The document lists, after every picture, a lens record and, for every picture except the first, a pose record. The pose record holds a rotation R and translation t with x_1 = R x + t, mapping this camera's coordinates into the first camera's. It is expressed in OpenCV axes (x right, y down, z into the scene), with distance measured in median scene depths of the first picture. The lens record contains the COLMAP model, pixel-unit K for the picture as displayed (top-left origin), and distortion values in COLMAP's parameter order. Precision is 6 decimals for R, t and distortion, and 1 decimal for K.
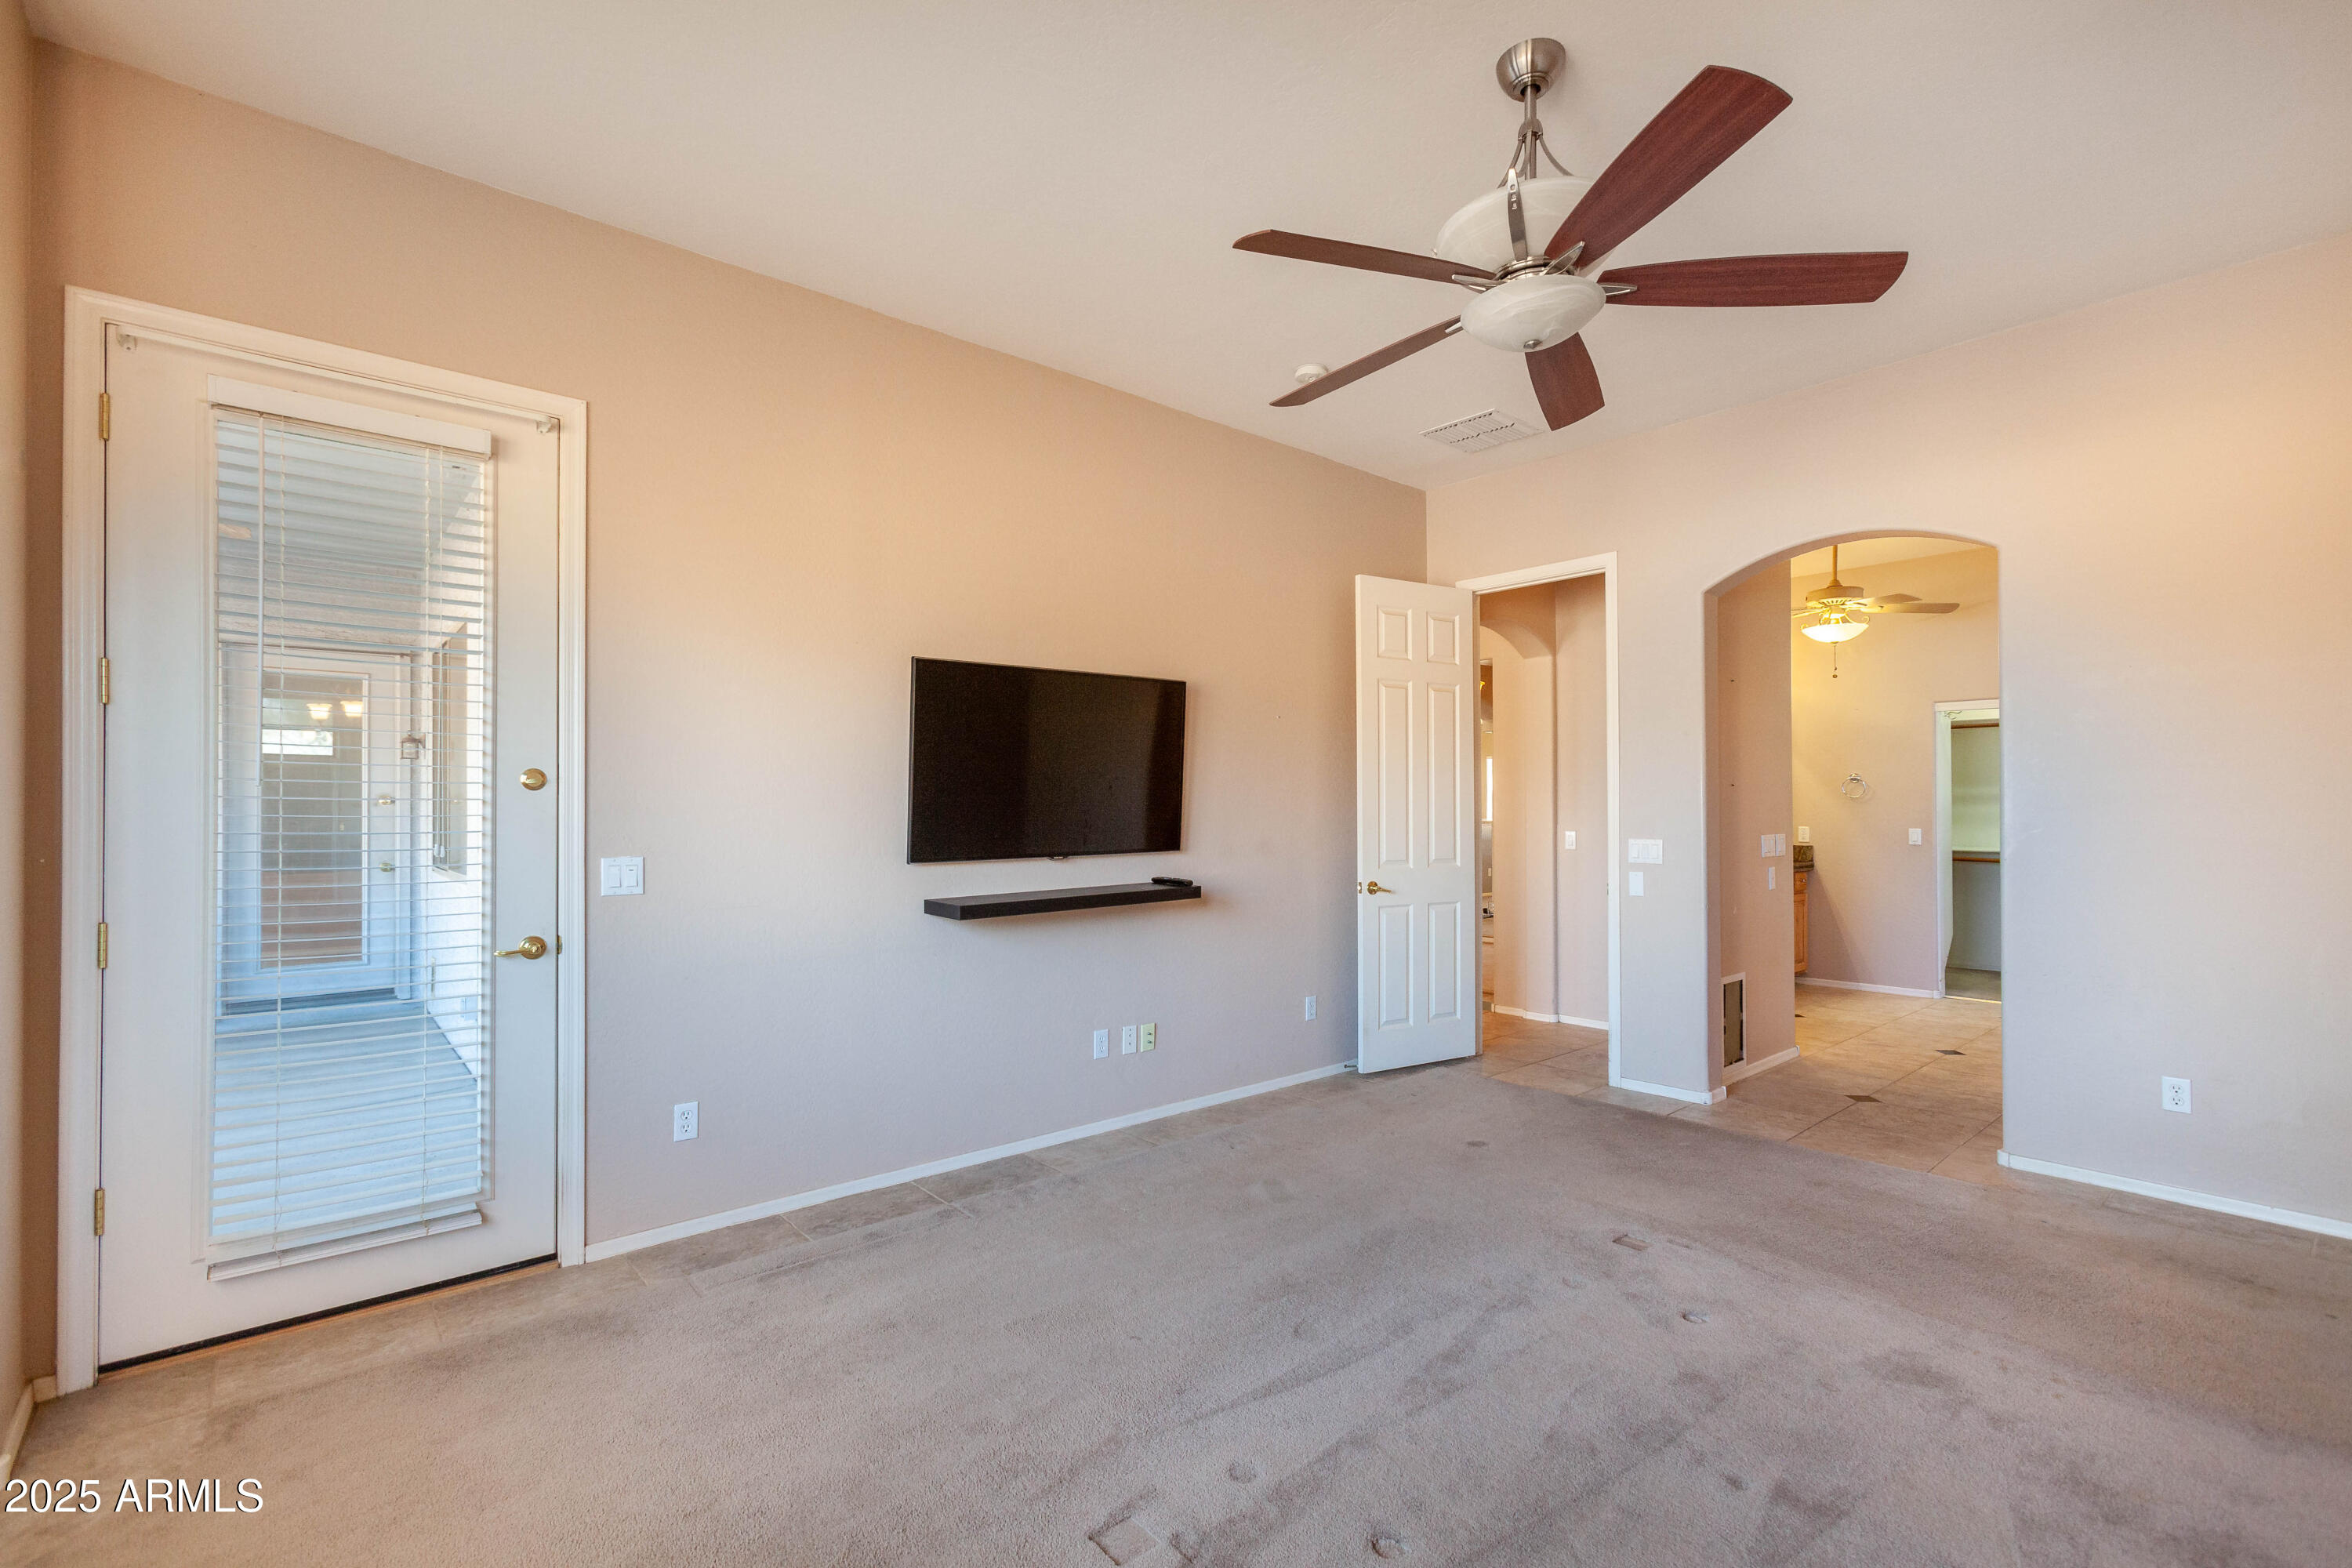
lens RADIAL K [[1055.8, 0, 1172.1], [0, 1055.8, 797.0], [0, 0, 1]] dist [-0.007997, 0.006763]
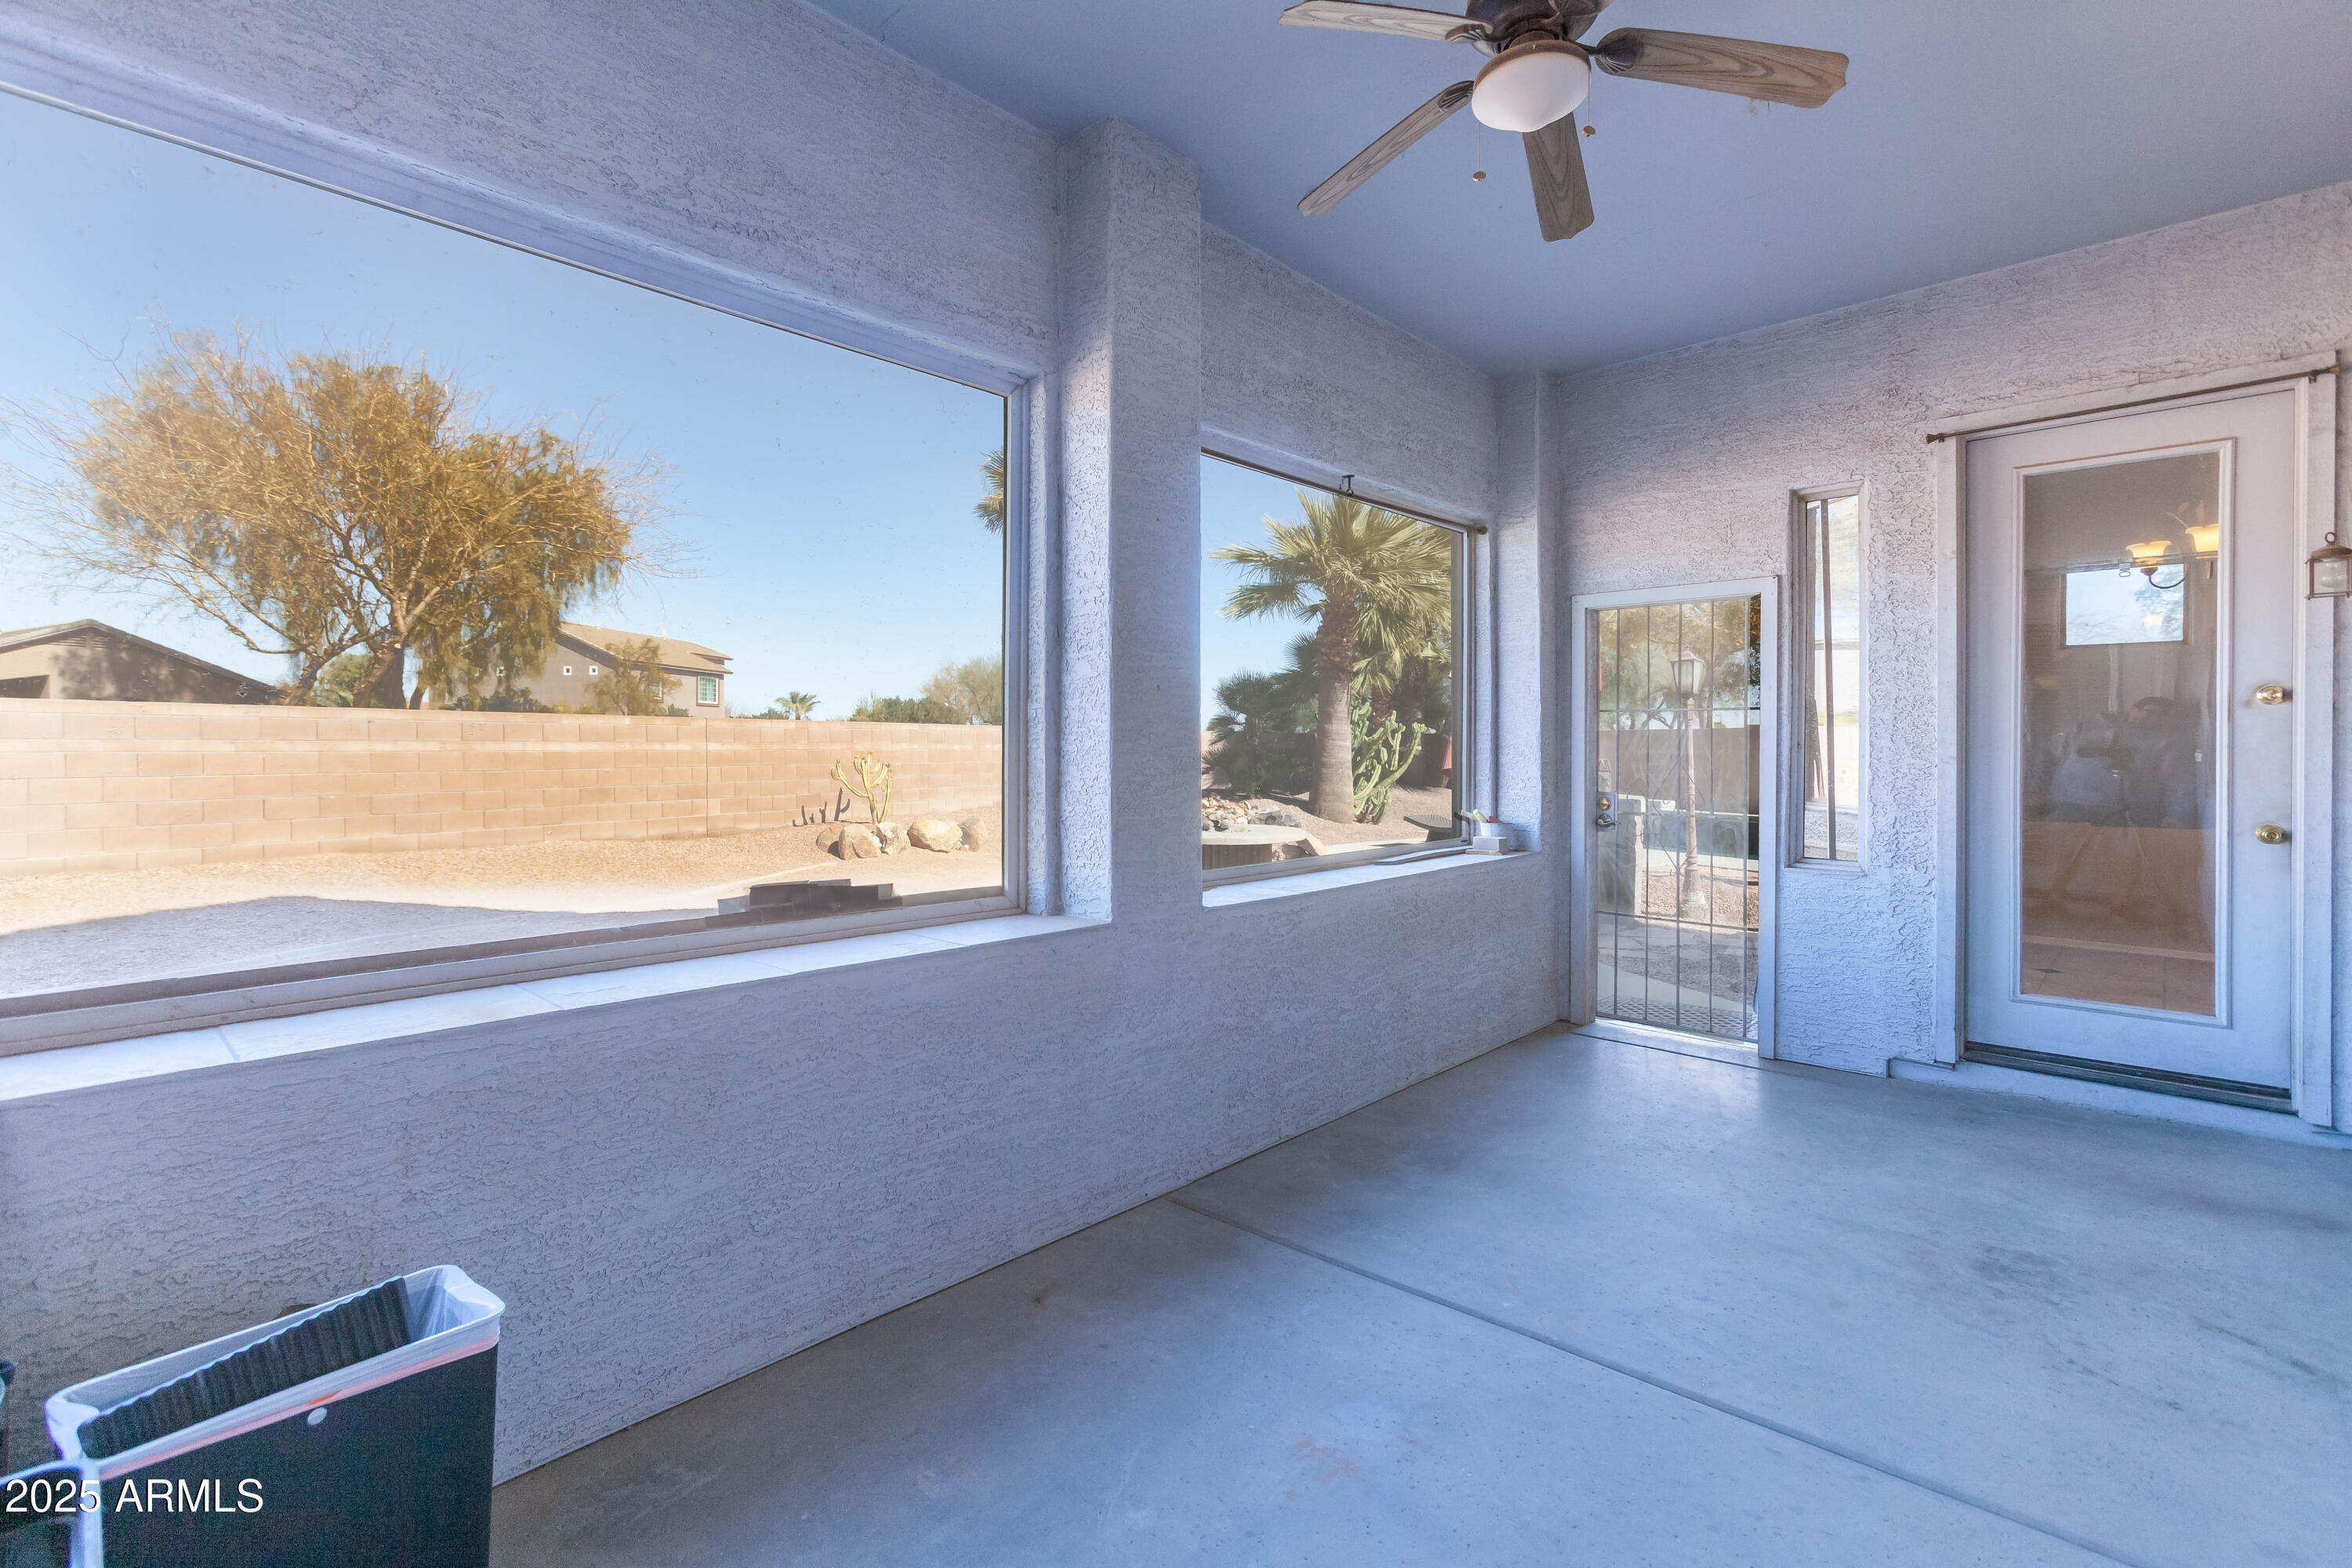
lens RADIAL K [[1055.8, 0, 1191.7], [0, 1055.8, 761.6], [0, 0, 1]] dist [-0.007997, 0.006763]
pose [[0.137248, 0.019048, -0.990354, -0.341434], [0.017828, 0.999606, 0.021697, 0.016400], [0.990376, -0.020634, 0.136854, 0.452217]]
